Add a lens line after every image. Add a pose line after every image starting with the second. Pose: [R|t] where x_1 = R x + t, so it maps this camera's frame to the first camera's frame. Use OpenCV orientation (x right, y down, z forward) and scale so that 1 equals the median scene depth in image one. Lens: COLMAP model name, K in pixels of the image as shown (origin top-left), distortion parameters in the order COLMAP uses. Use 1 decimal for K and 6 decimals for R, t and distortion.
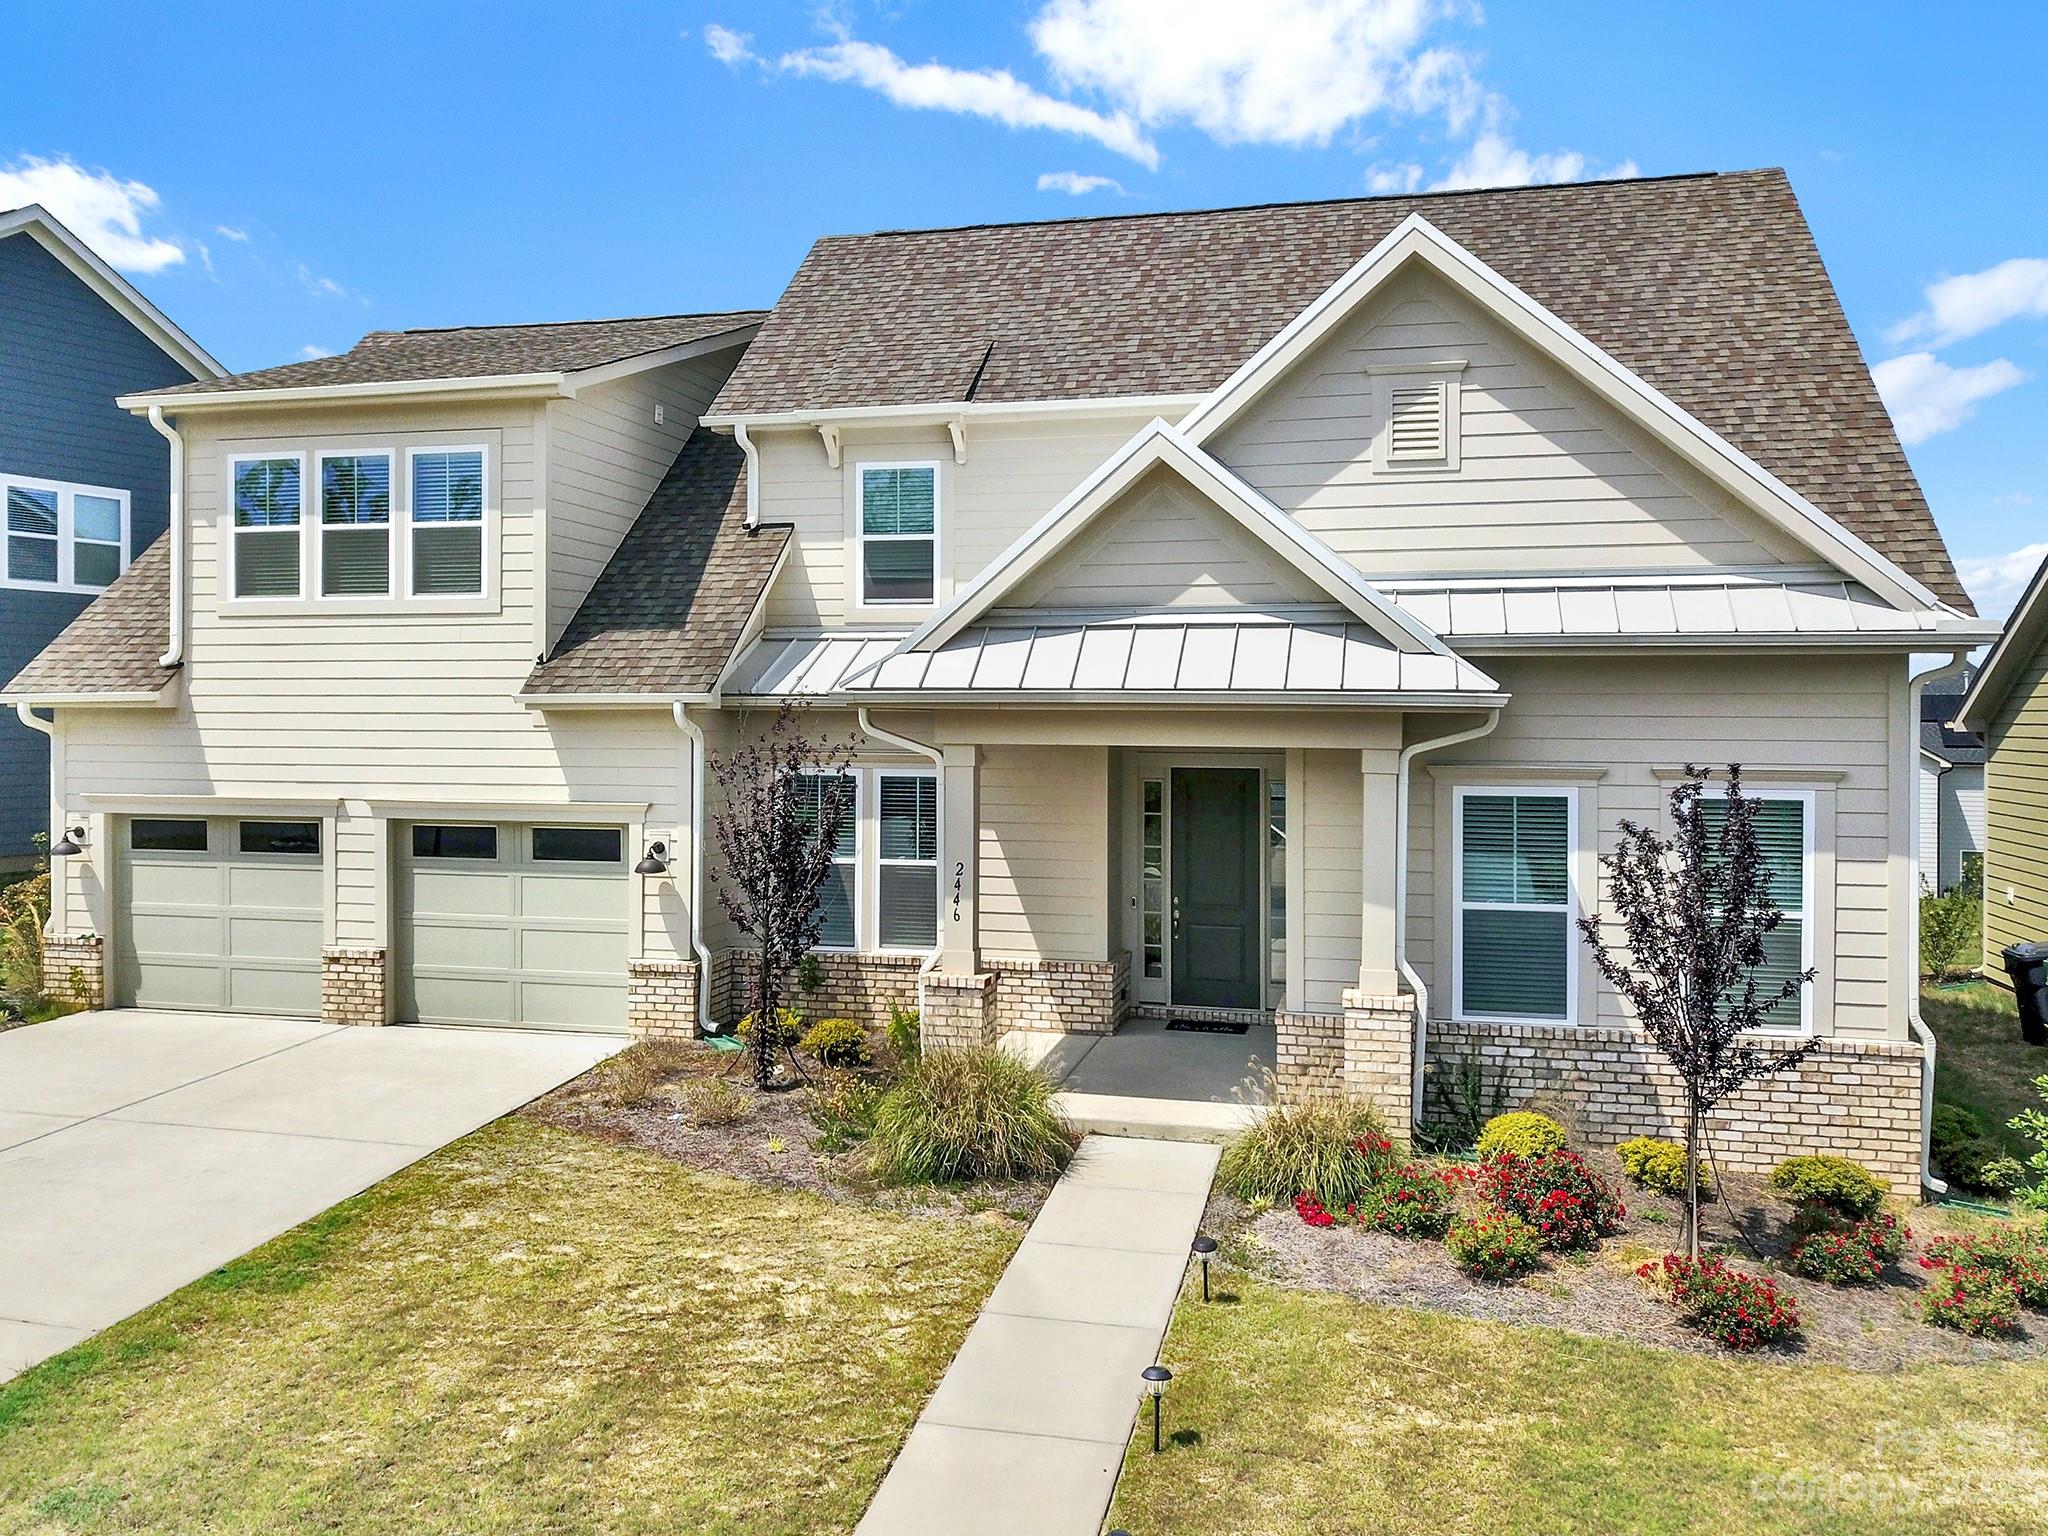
lens RADIAL K [[1614.6, 0, 1009.7], [0, 1614.6, 751.6], [0, 0, 1]] dist [-0.012069, 0.014845]
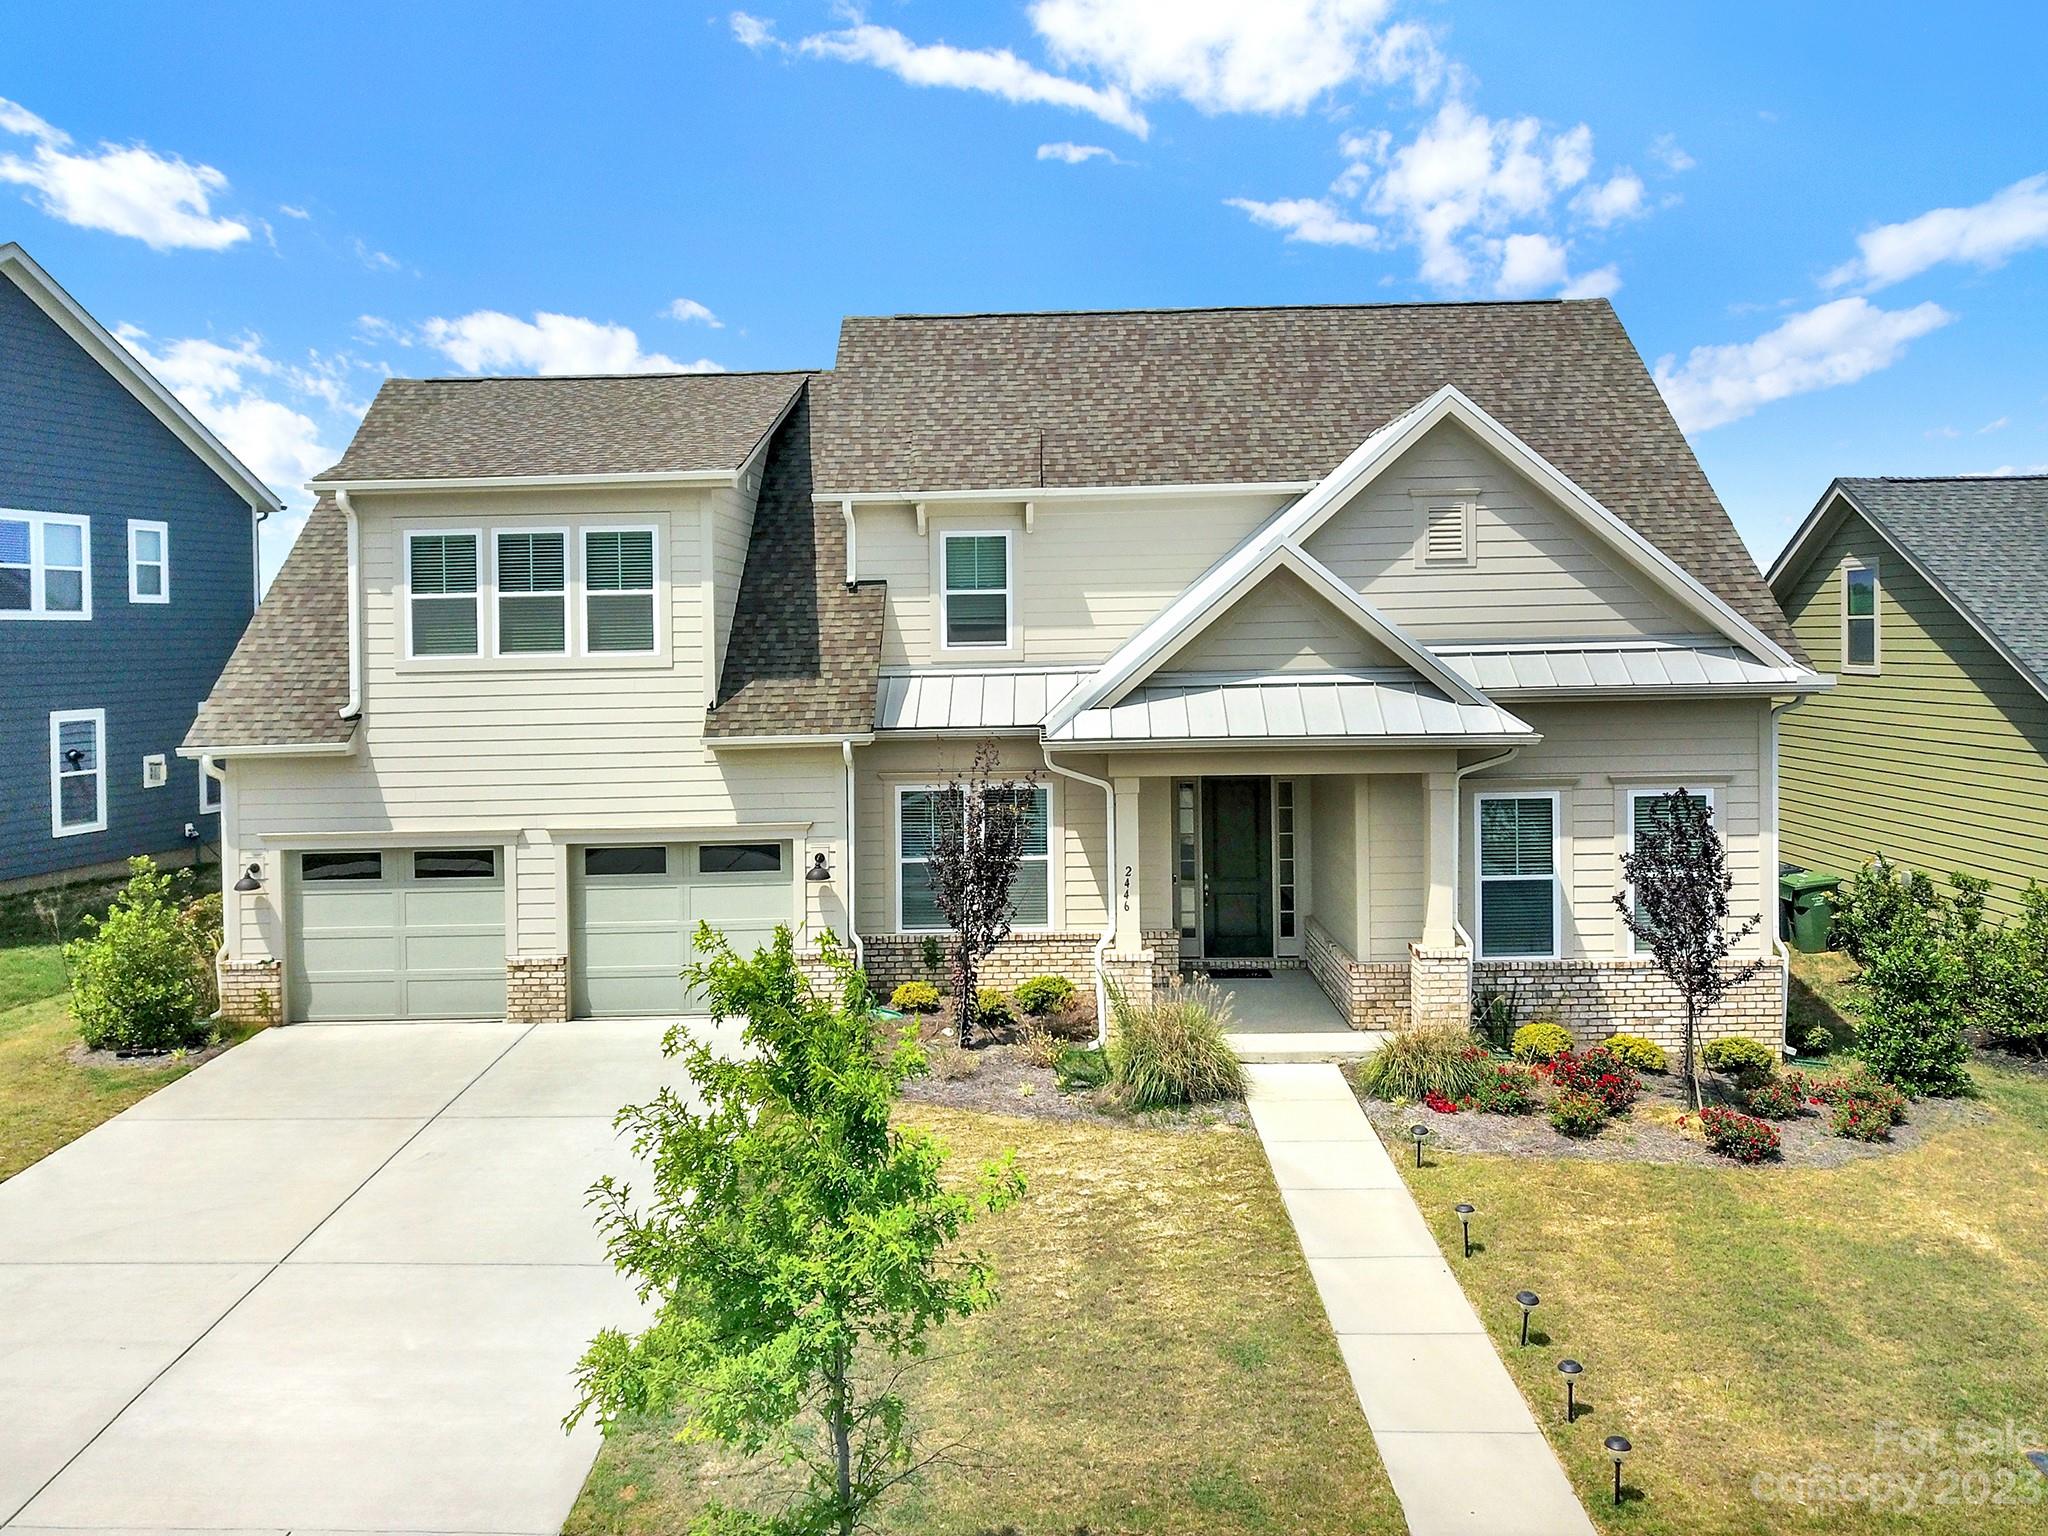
lens RADIAL K [[1614.6, 0, 1033.3], [0, 1614.6, 710.6], [0, 0, 1]] dist [-0.012069, 0.014845]
pose [[0.973685, -0.032069, 0.225632, -0.380899], [0.027925, 0.999378, 0.021531, -0.084621], [-0.226183, -0.014664, 0.973975, -0.250697]]
